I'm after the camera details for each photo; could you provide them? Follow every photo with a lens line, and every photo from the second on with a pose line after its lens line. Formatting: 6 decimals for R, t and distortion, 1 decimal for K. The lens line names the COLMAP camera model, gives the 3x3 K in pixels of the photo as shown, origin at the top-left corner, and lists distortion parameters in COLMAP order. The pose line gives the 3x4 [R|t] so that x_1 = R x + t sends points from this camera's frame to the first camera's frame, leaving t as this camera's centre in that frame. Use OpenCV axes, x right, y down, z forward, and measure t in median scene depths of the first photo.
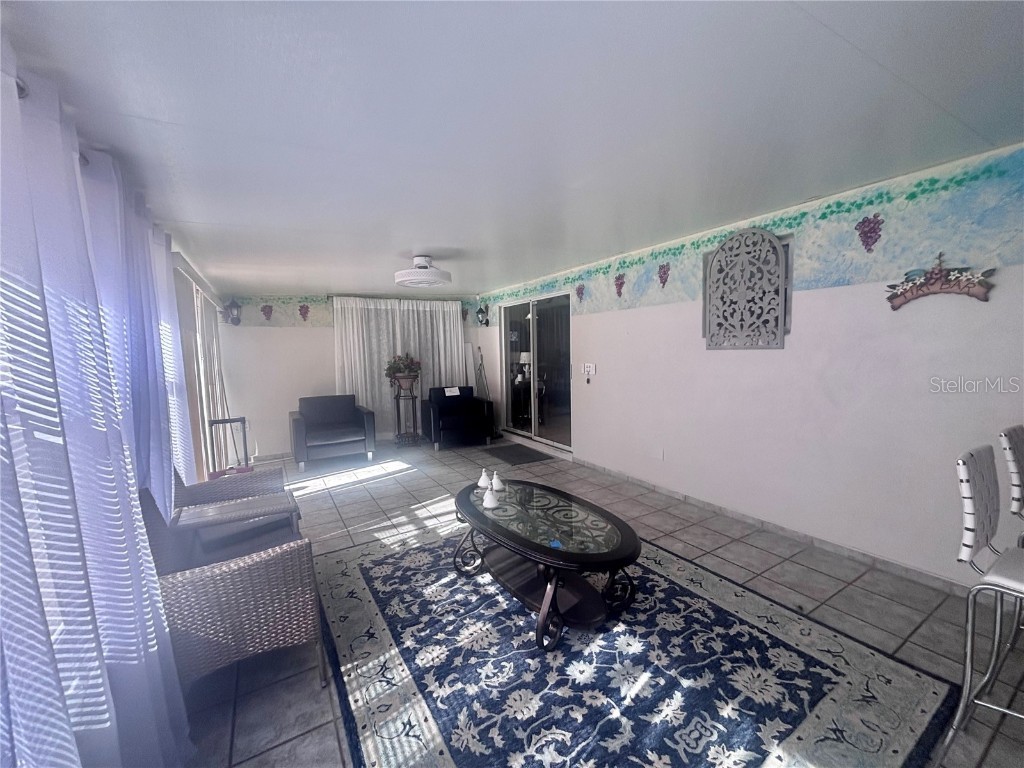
lens RADIAL K [[412.7, 0, 510.9], [0, 412.7, 381.8], [0, 0, 1]] dist [0.010840, -0.000175]
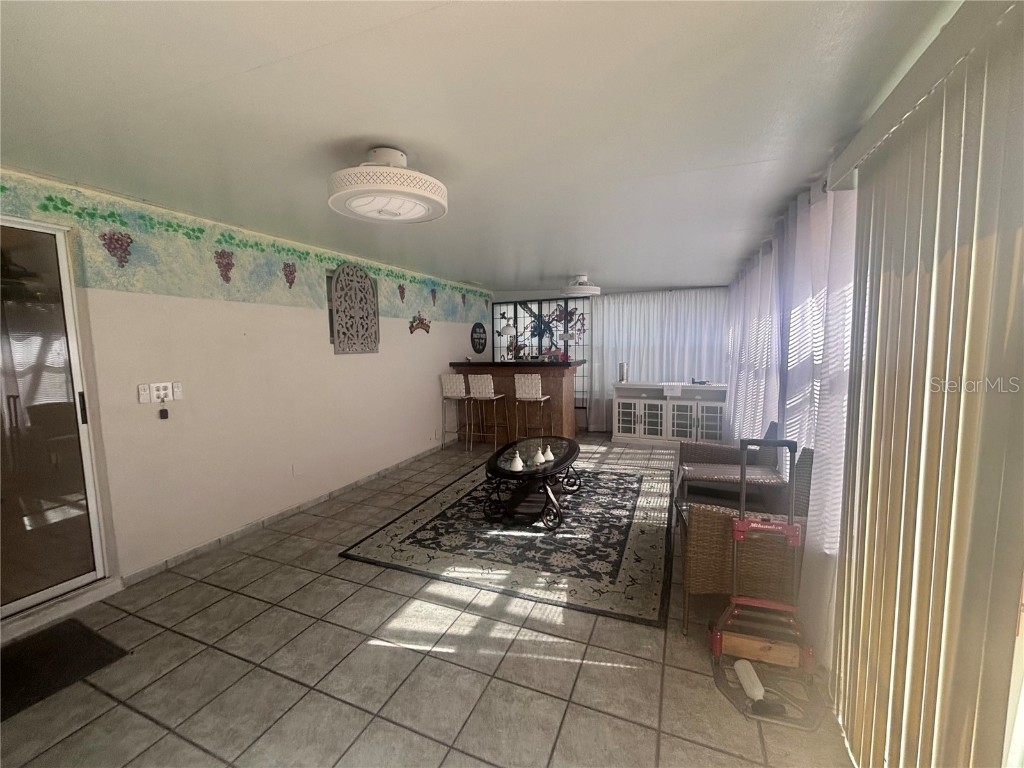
lens RADIAL K [[412.7, 0, 511.2], [0, 412.7, 383.6], [0, 0, 1]] dist [0.010840, -0.000175]
pose [[-0.585537, -0.035581, 0.809864, -0.866104], [0.105645, 0.987167, 0.119753, -0.096988], [-0.803732, 0.155678, -0.574264, 1.494153]]
